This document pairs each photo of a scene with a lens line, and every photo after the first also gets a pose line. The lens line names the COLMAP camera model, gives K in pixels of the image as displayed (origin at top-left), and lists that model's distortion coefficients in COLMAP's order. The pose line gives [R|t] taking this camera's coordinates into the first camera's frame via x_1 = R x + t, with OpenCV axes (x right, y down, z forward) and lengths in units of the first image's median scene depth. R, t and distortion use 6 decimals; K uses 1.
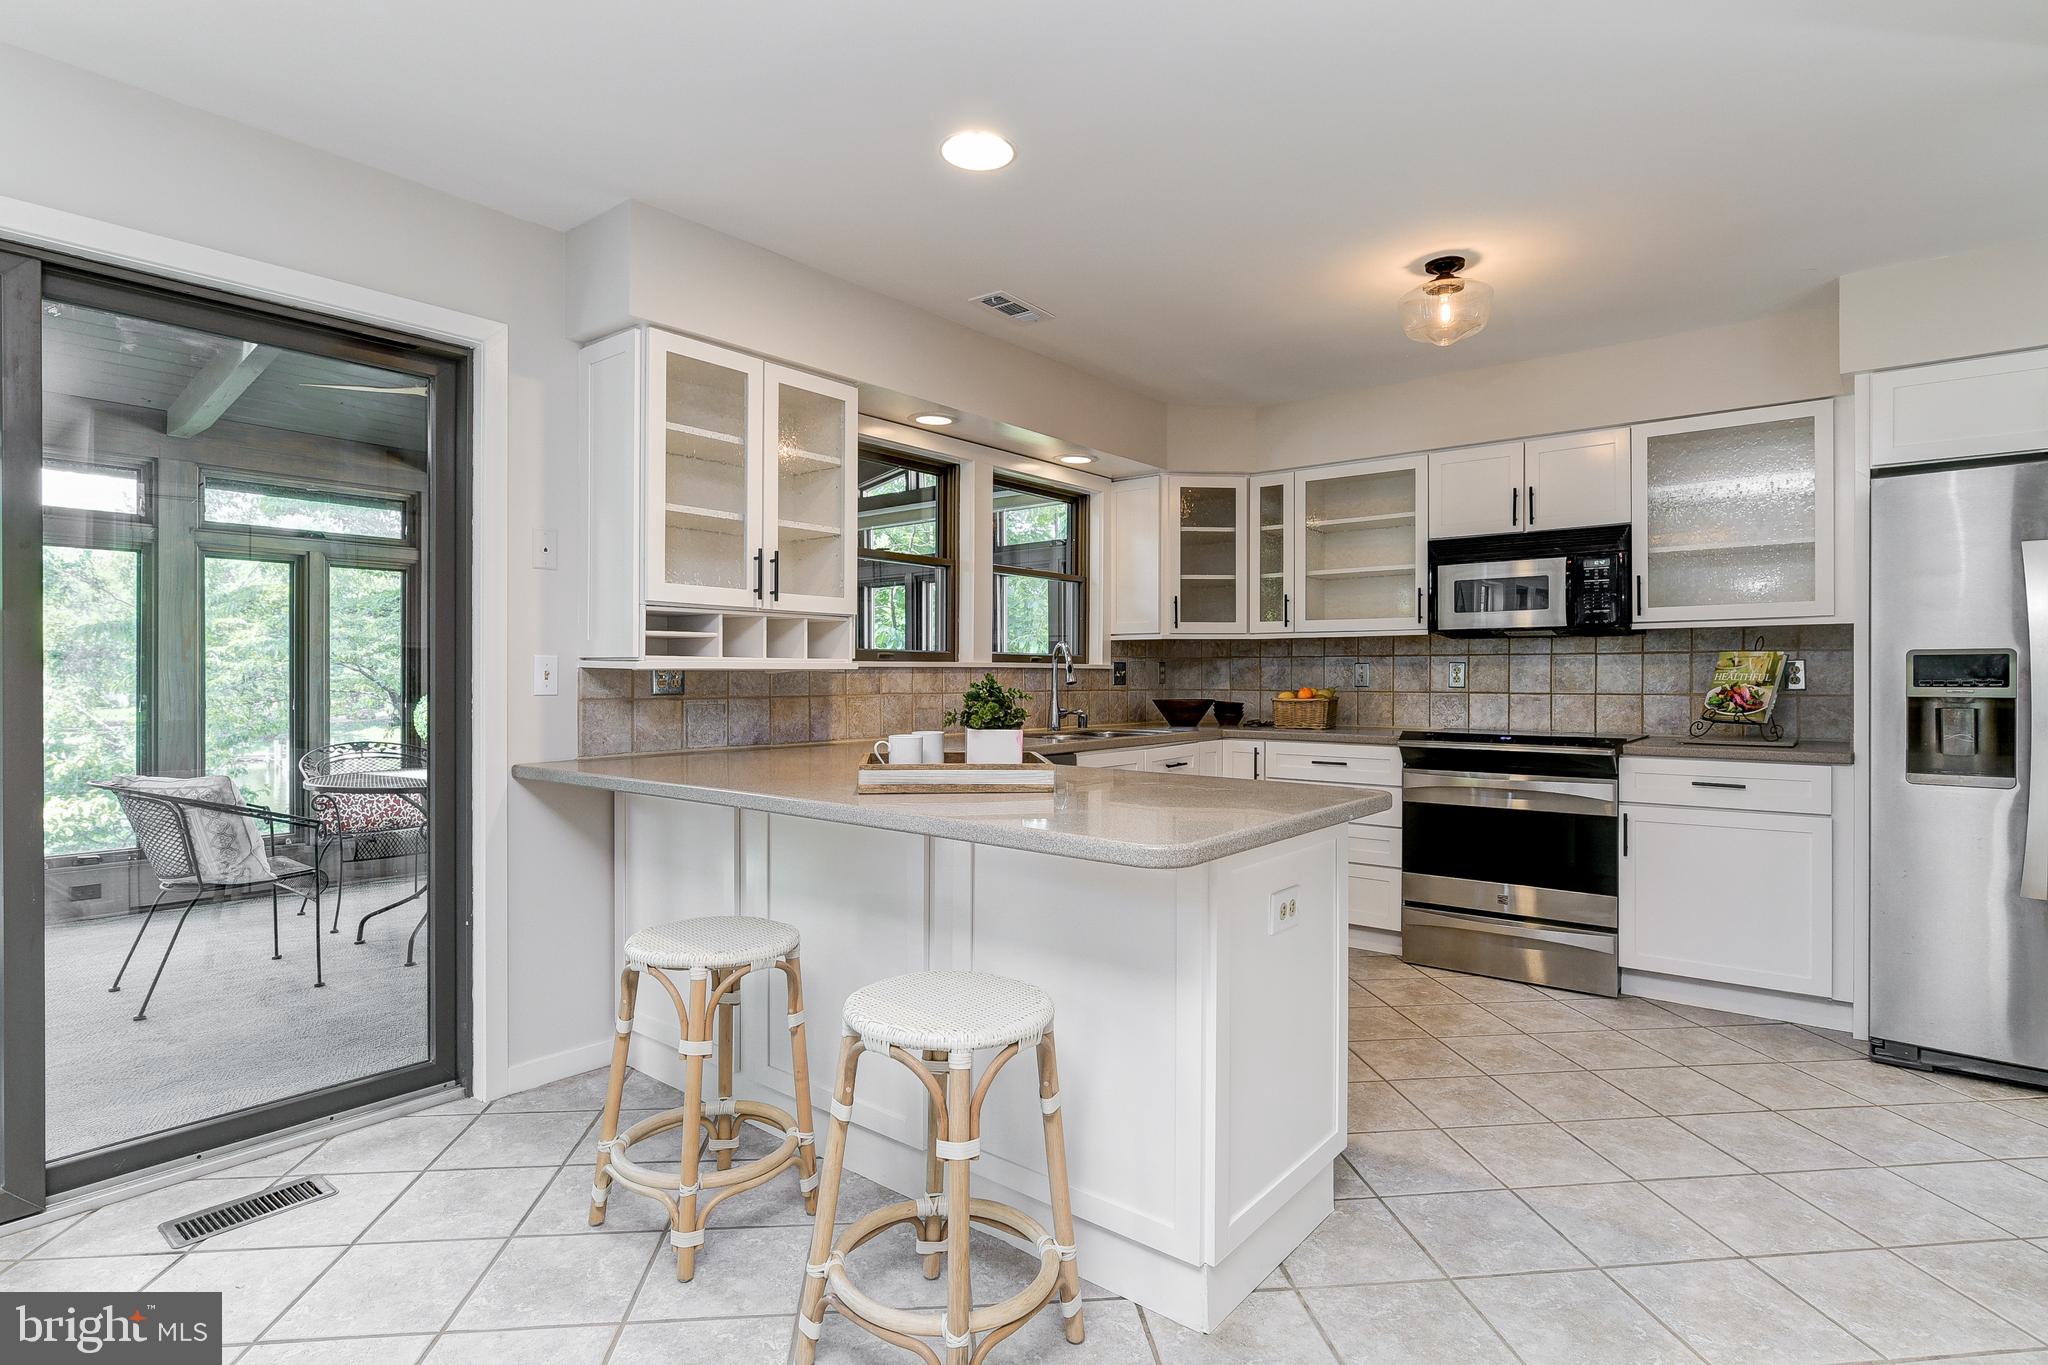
lens RADIAL K [[1033.4, 0, 1033.8], [0, 1033.4, 679.5], [0, 0, 1]] dist [0.002402, 0.001906]
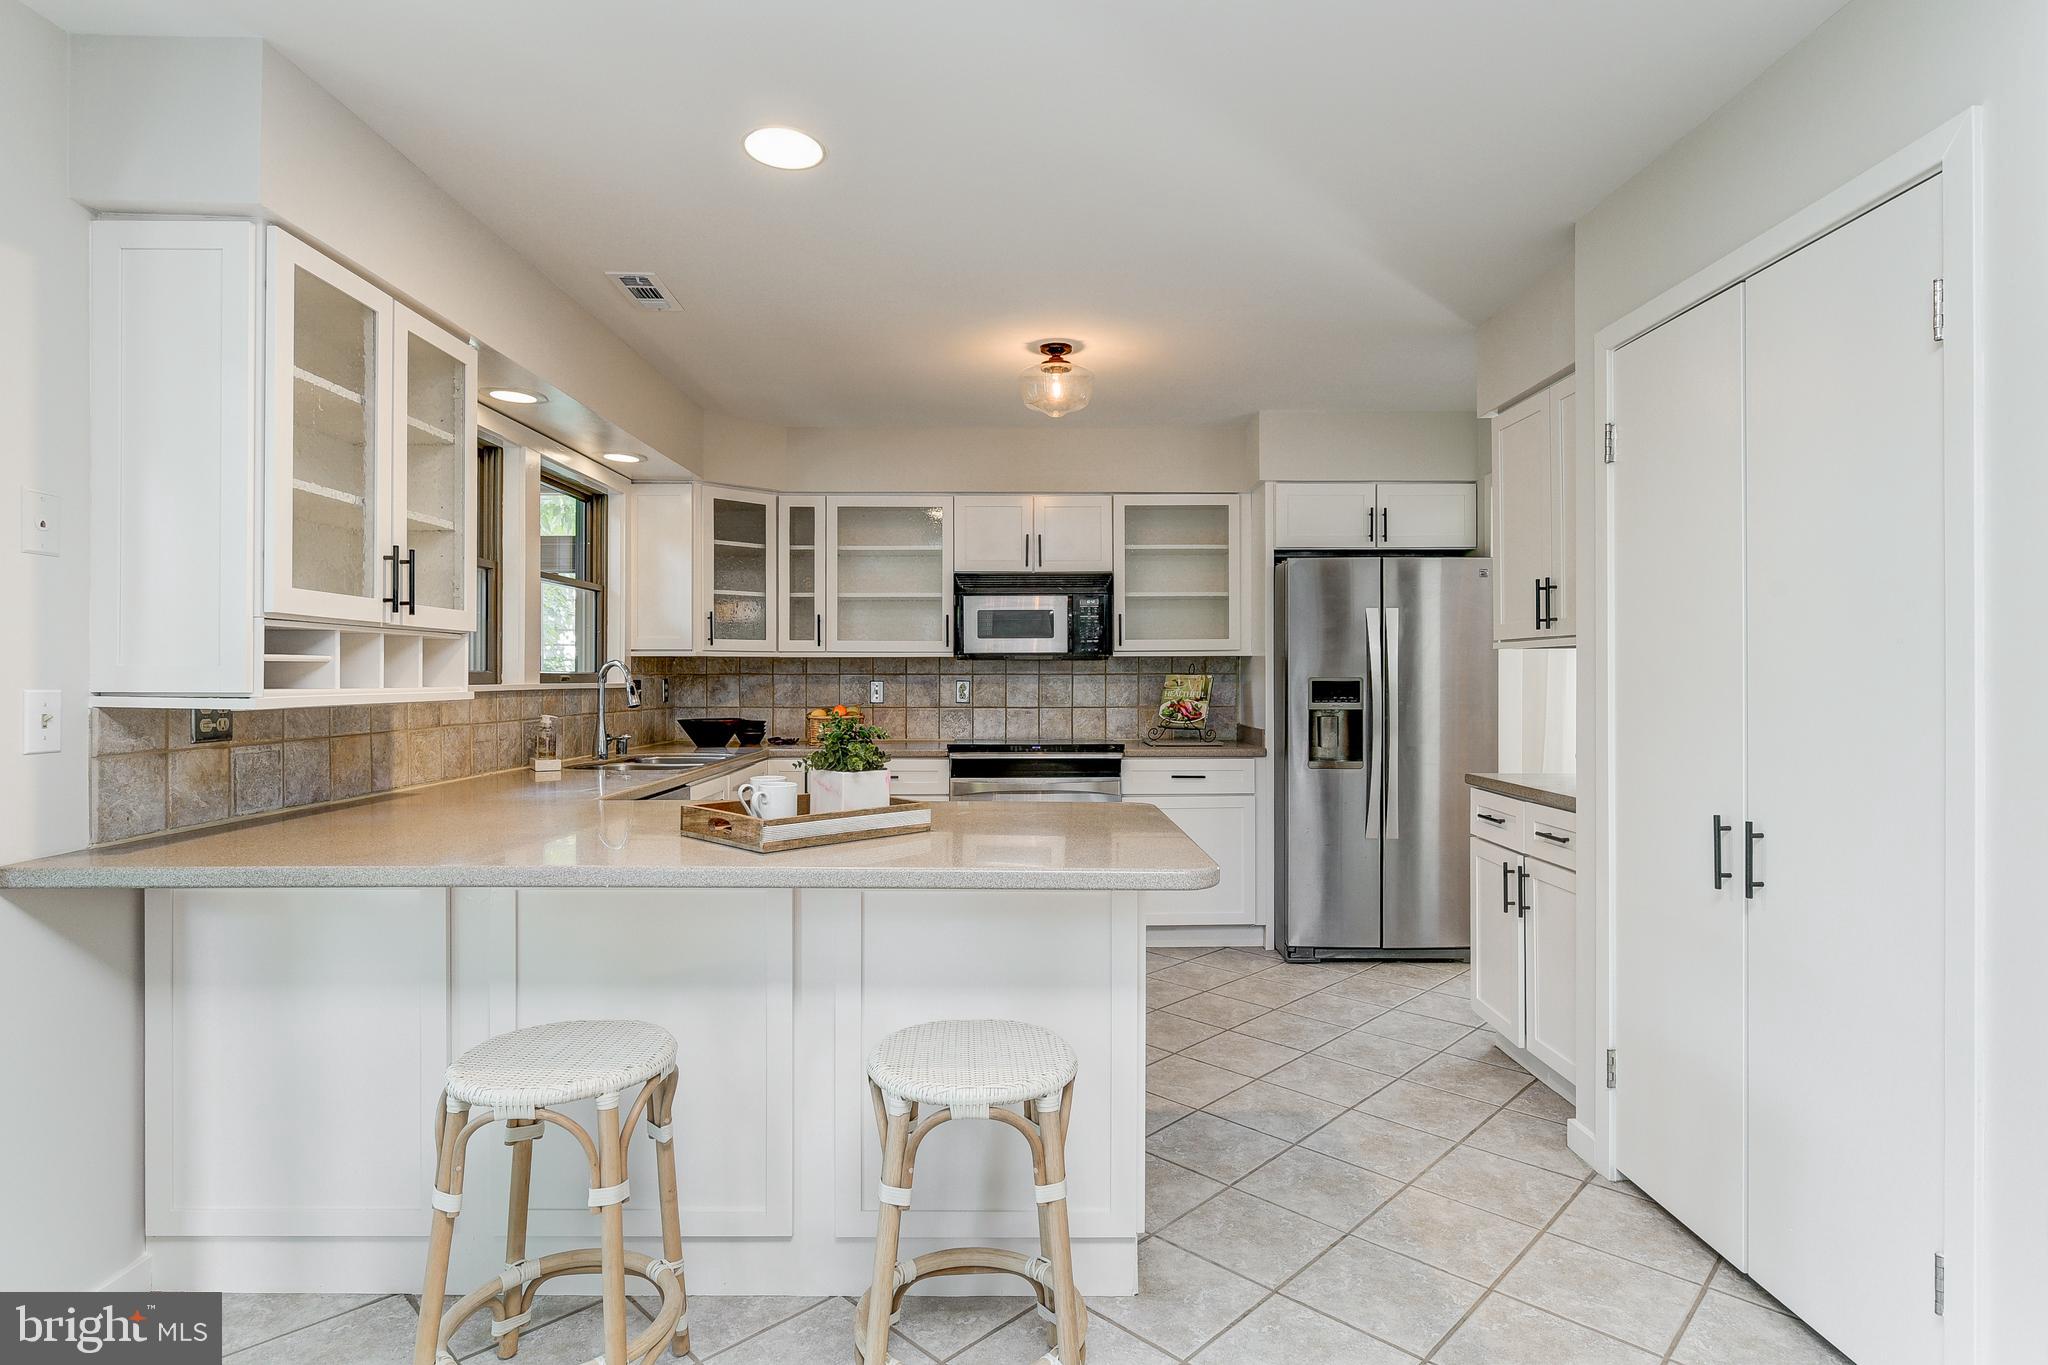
lens RADIAL K [[1038.3, 0, 1028.0], [0, 1038.3, 679.1], [0, 0, 1]] dist [-0.002526, 0.000216]
pose [[0.773364, -0.002149, 0.633959, -0.299454], [0.003666, 0.999993, -0.001082, -0.019801], [-0.633952, 0.003161, 0.773366, 0.089087]]
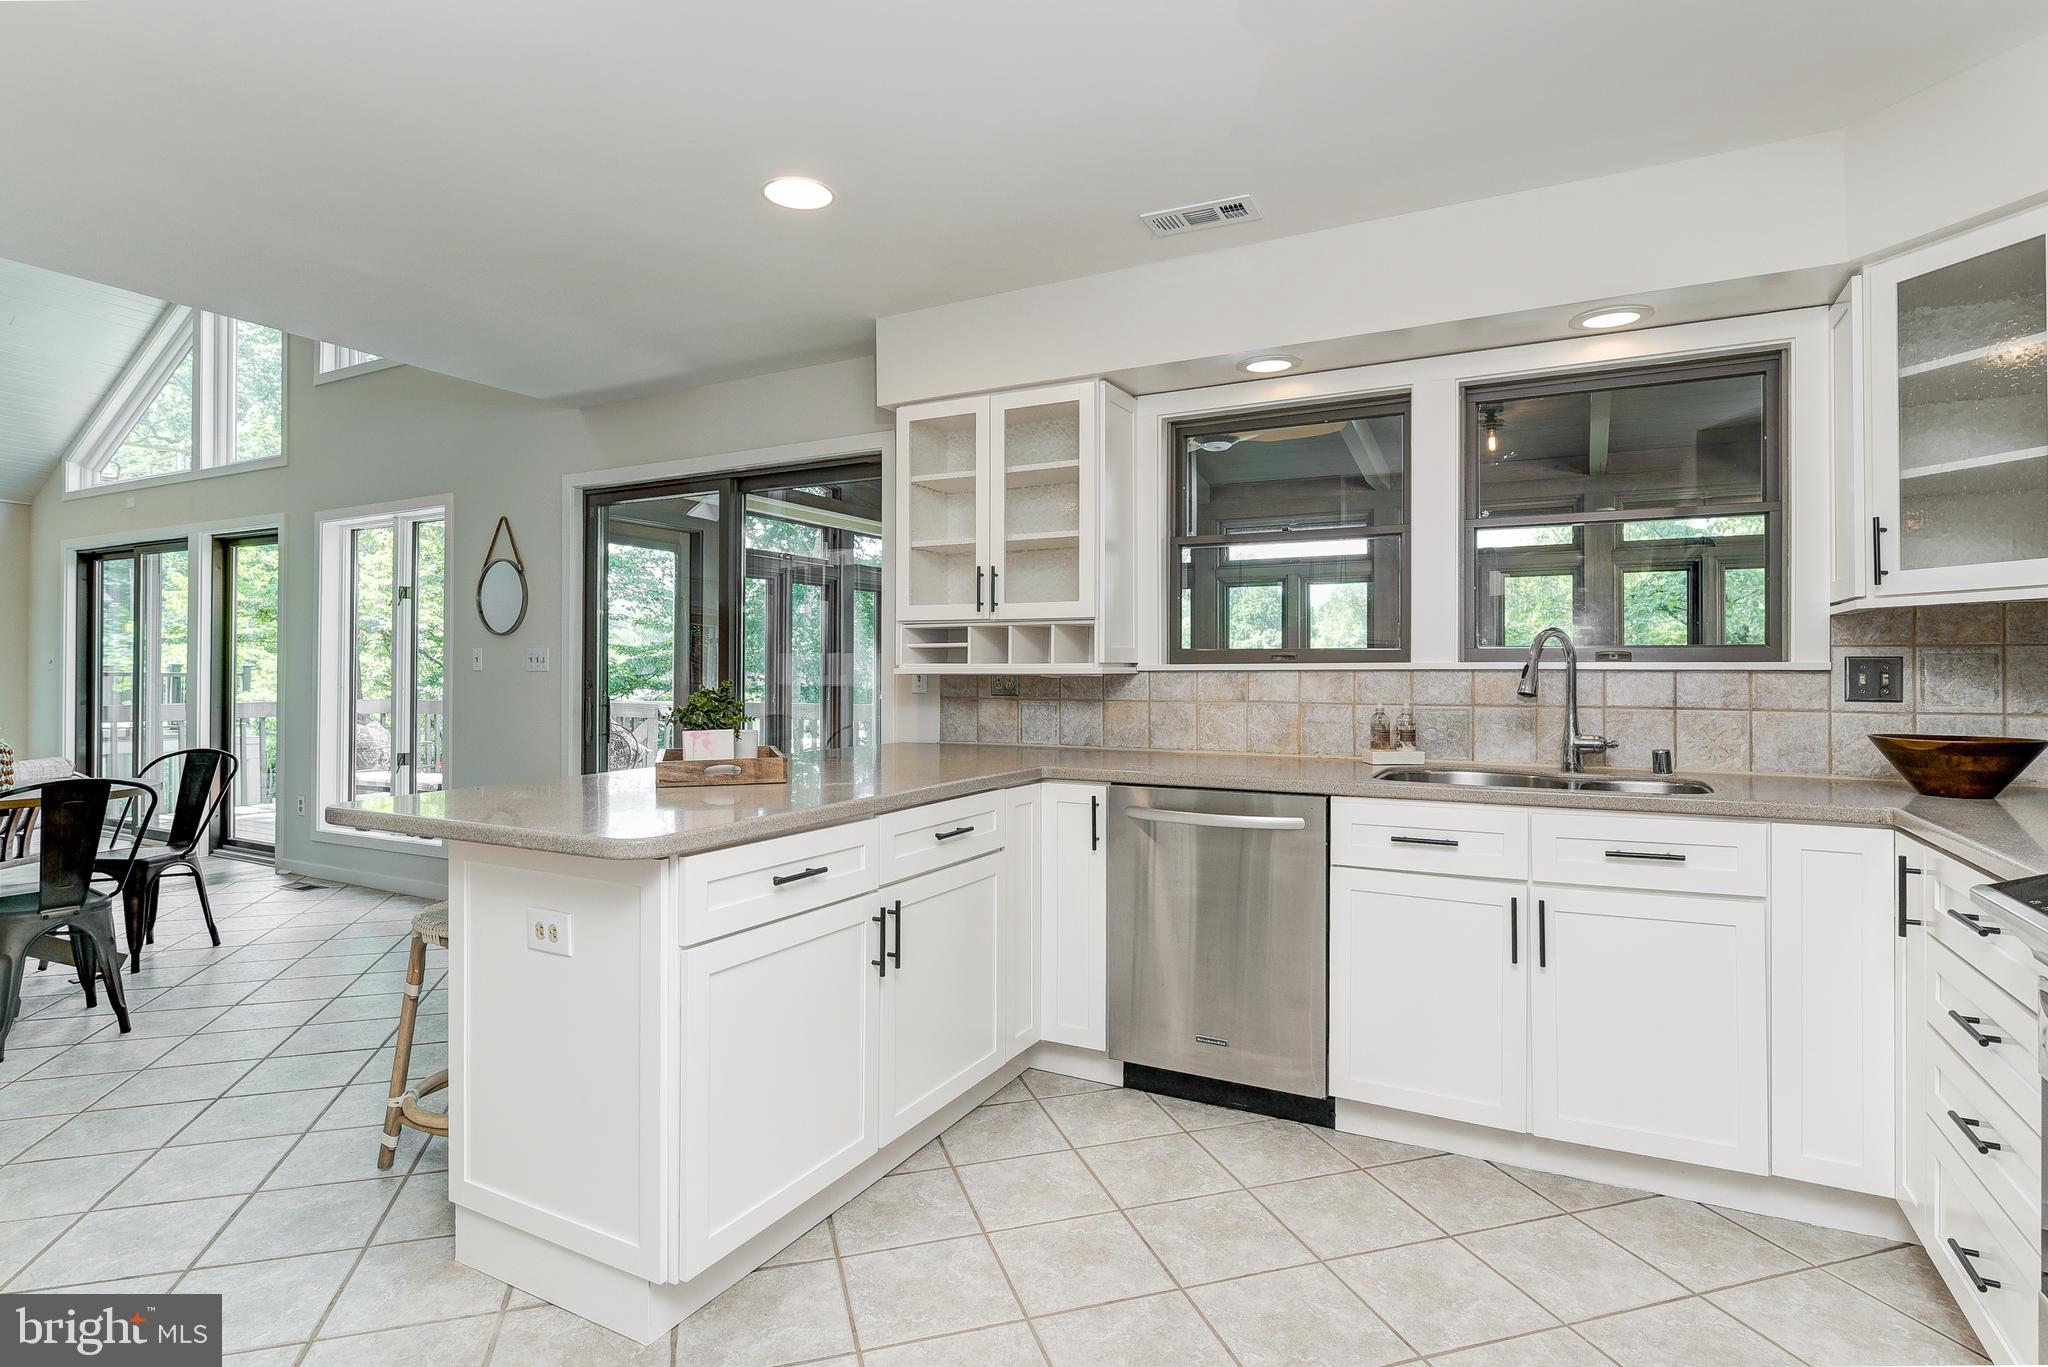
lens RADIAL K [[1038.3, 0, 1028.0], [0, 1038.3, 680.1], [0, 0, 1]] dist [-0.002526, 0.000216]
pose [[0.186151, 0.005593, -0.982505, 0.648358], [-0.007664, 0.999962, 0.004241, -0.006233], [0.982491, 0.006740, 0.186187, 0.648440]]
